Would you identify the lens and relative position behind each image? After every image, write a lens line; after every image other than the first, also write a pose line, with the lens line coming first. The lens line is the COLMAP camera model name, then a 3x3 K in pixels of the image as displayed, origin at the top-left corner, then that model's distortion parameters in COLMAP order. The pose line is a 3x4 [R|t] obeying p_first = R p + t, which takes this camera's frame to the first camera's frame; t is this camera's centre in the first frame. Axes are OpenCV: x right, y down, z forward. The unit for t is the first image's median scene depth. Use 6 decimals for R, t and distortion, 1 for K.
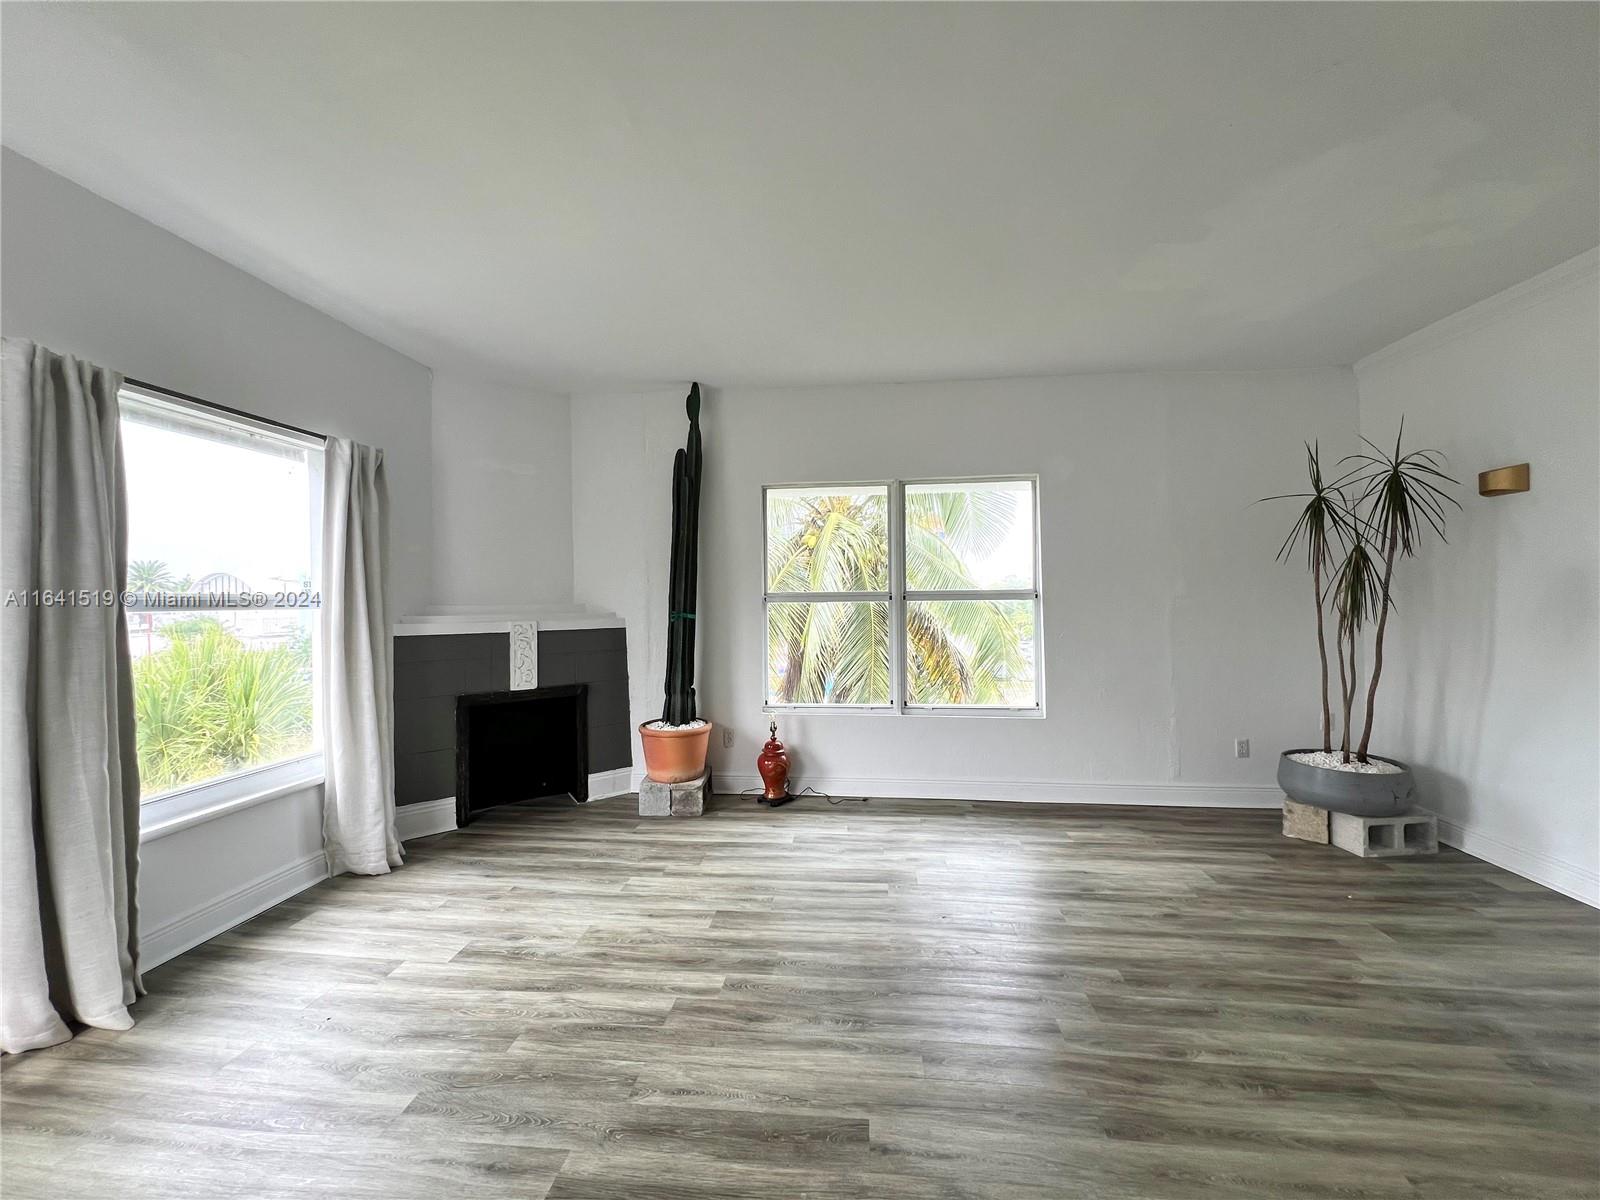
lens RADIAL K [[639.8, 0, 799.2], [0, 639.8, 596.5], [0, 0, 1]] dist [-0.001467, 0.000325]
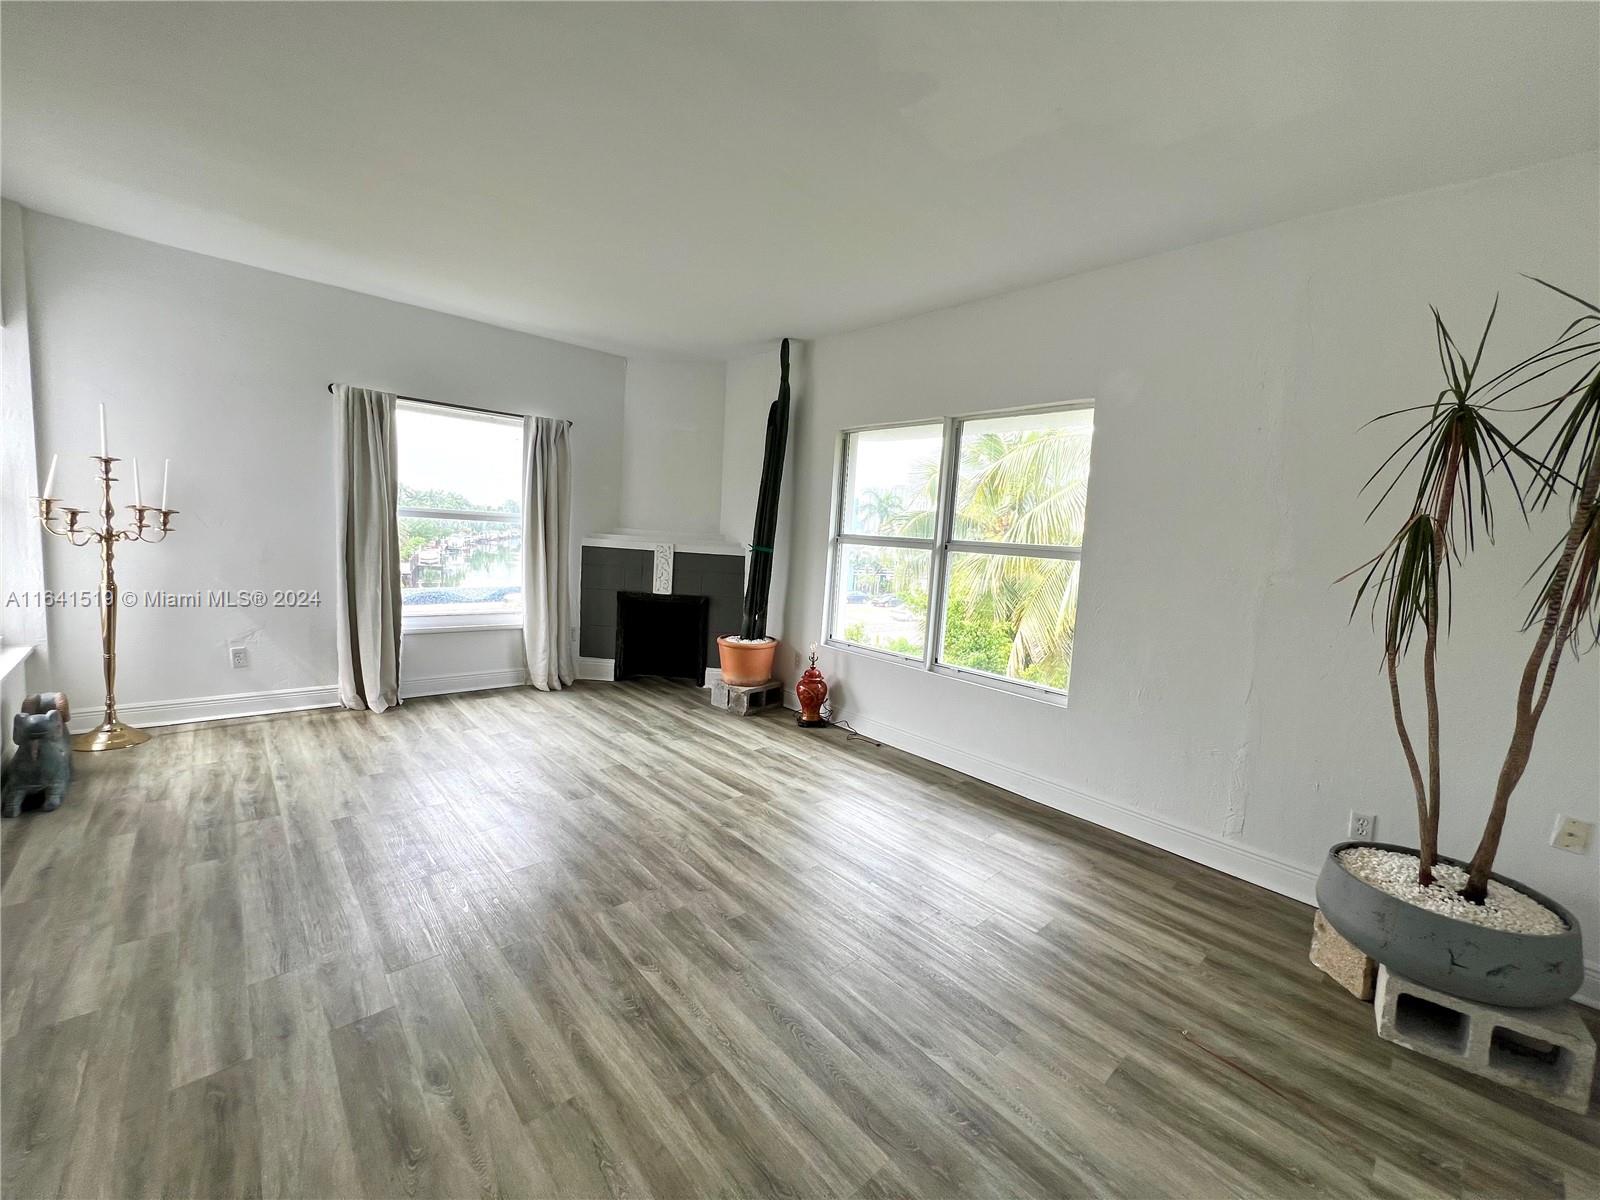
lens RADIAL K [[639.8, 0, 799.2], [0, 639.8, 596.5], [0, 0, 1]] dist [-0.001467, 0.000325]
pose [[0.742428, 0.121613, -0.658795, 0.764428], [-0.066329, 0.991897, 0.108355, -0.016797], [0.666635, -0.036748, 0.744478, 0.211466]]
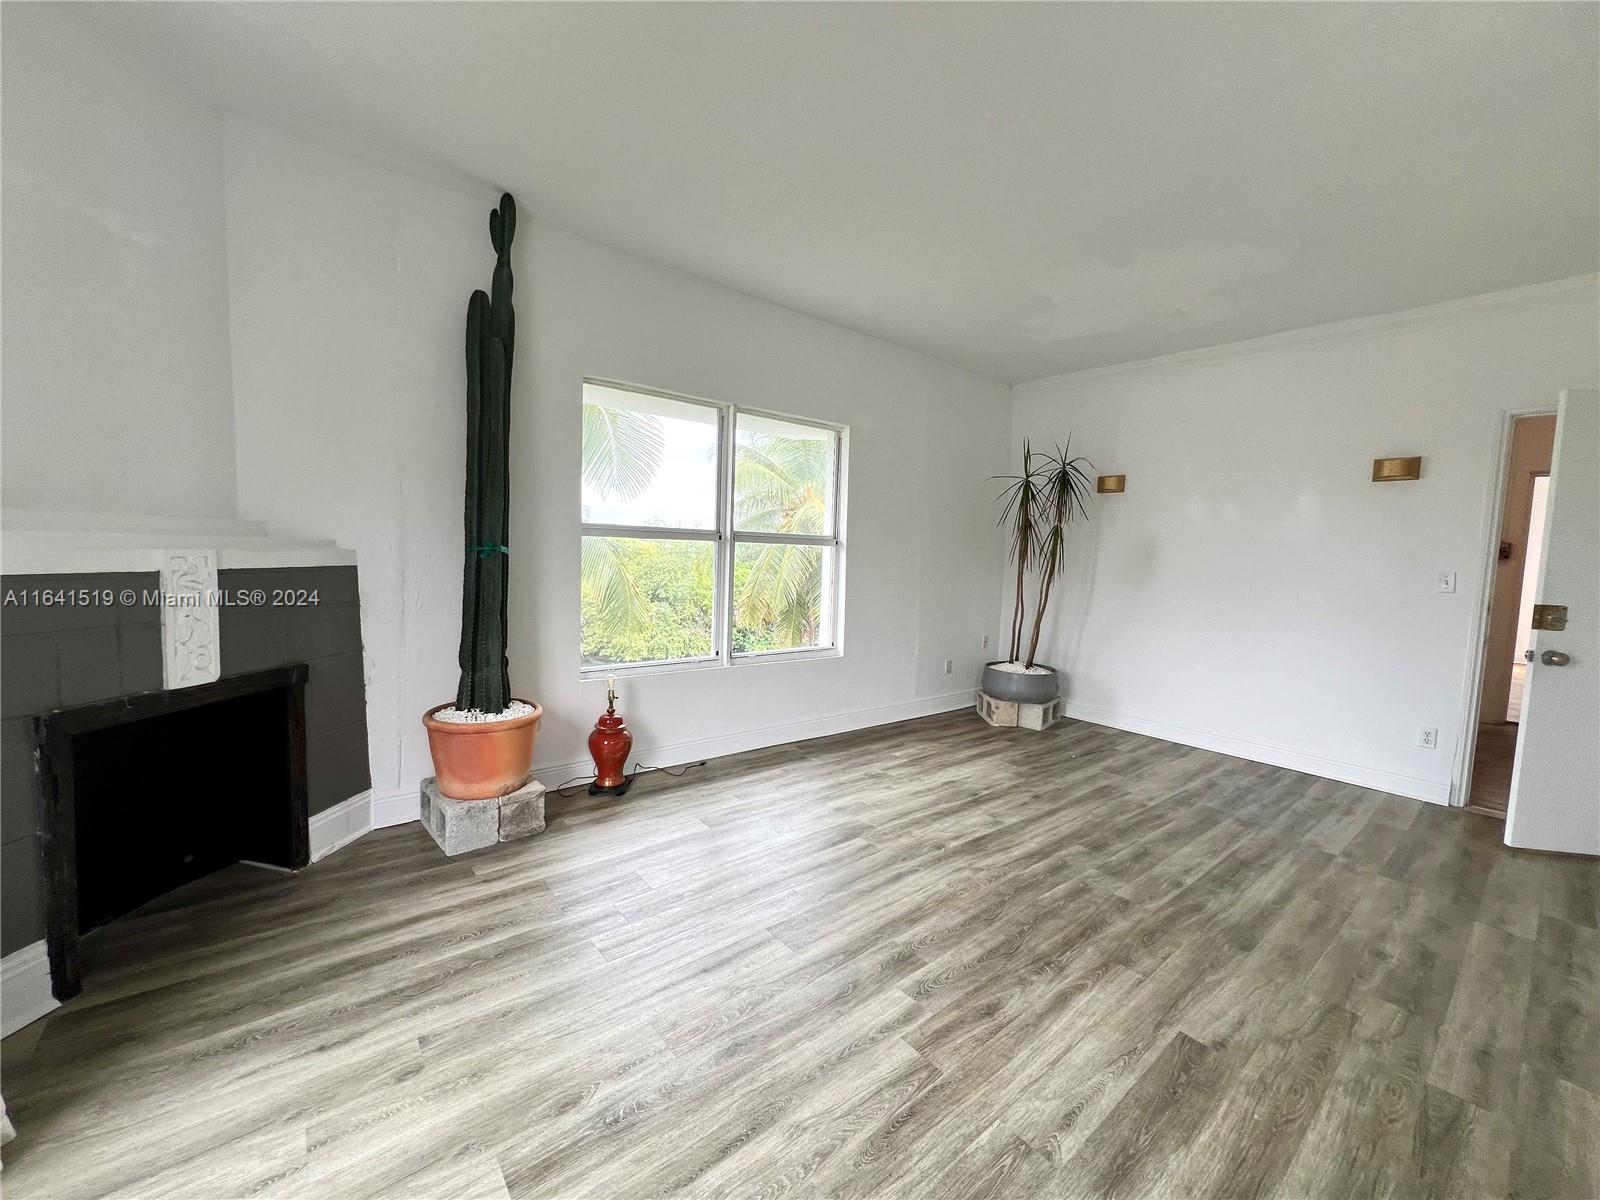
lens RADIAL K [[639.8, 0, 799.2], [0, 639.8, 596.5], [0, 0, 1]] dist [-0.001467, 0.000325]
pose [[0.704239, -0.016263, 0.709777, -0.510443], [-0.045591, 0.996638, 0.068071, 0.022480], [-0.708498, -0.080298, 0.701130, 0.355963]]
